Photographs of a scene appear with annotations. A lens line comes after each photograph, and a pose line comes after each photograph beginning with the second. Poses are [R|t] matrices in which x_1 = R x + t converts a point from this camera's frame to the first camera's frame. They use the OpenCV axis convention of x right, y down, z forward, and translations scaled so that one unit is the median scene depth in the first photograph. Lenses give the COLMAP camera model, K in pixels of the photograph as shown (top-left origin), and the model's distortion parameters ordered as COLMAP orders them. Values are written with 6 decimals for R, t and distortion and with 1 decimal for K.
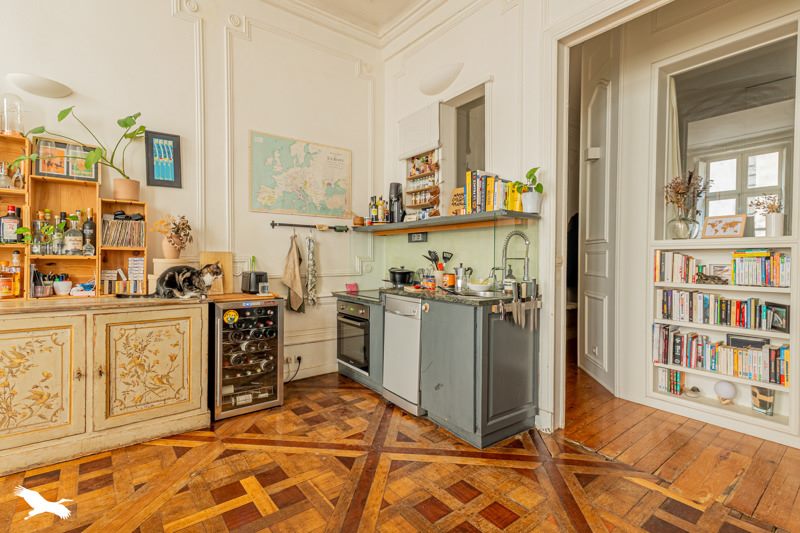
lens RADIAL K [[383.0, 0, 399.1], [0, 383.0, 265.4], [0, 0, 1]] dist [0.016086, -0.001171]
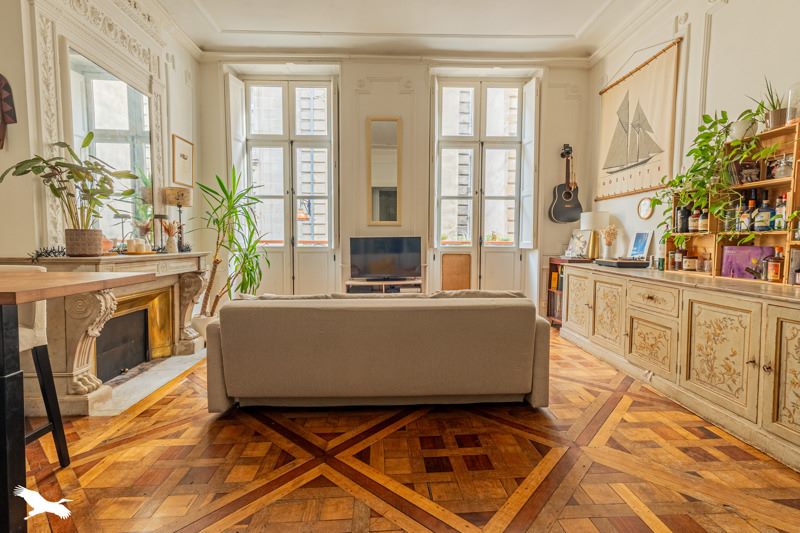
lens RADIAL K [[374.4, 0, 400.0], [0, 374.4, 266.5], [0, 0, 1]] dist [0.018584, -0.000579]
pose [[-0.574088, 0.045004, -0.817556, 0.357160], [-0.022874, 0.997217, 0.070956, -0.006930], [0.818474, 0.059436, -0.571461, 0.609061]]
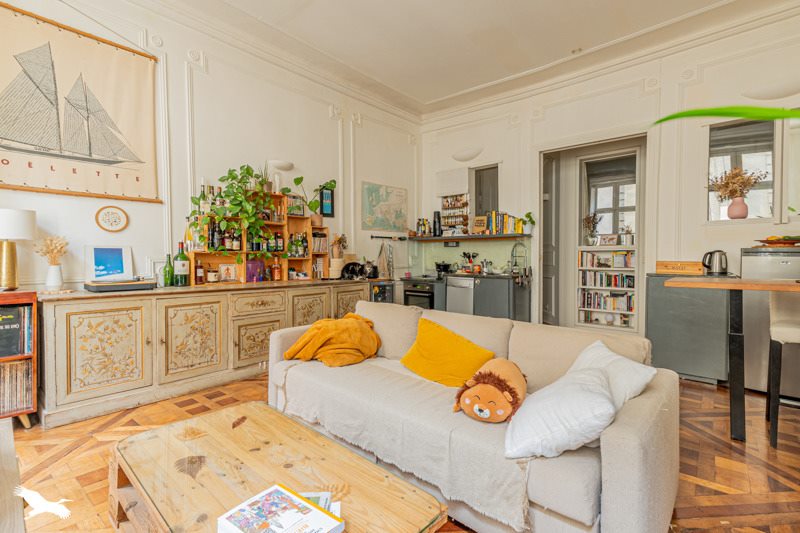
lens RADIAL K [[374.4, 0, 400.0], [0, 374.4, 266.5], [0, 0, 1]] dist [0.018584, -0.000579]
pose [[0.979602, -0.016255, 0.200288, -0.644026], [0.013890, 0.999816, 0.013203, 0.000615], [-0.200466, -0.010152, 0.979648, -0.732883]]
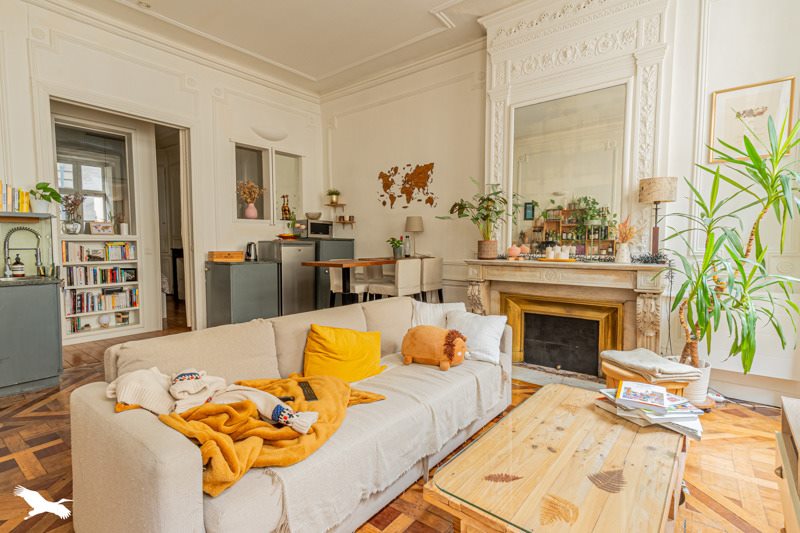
lens RADIAL K [[383.0, 0, 399.1], [0, 383.0, 265.4], [0, 0, 1]] dist [0.016086, -0.001171]
pose [[-0.244613, -0.063579, 0.967534, -1.154077], [0.019504, 0.997323, 0.070468, -0.026853], [-0.969425, 0.036108, -0.242718, 0.099488]]
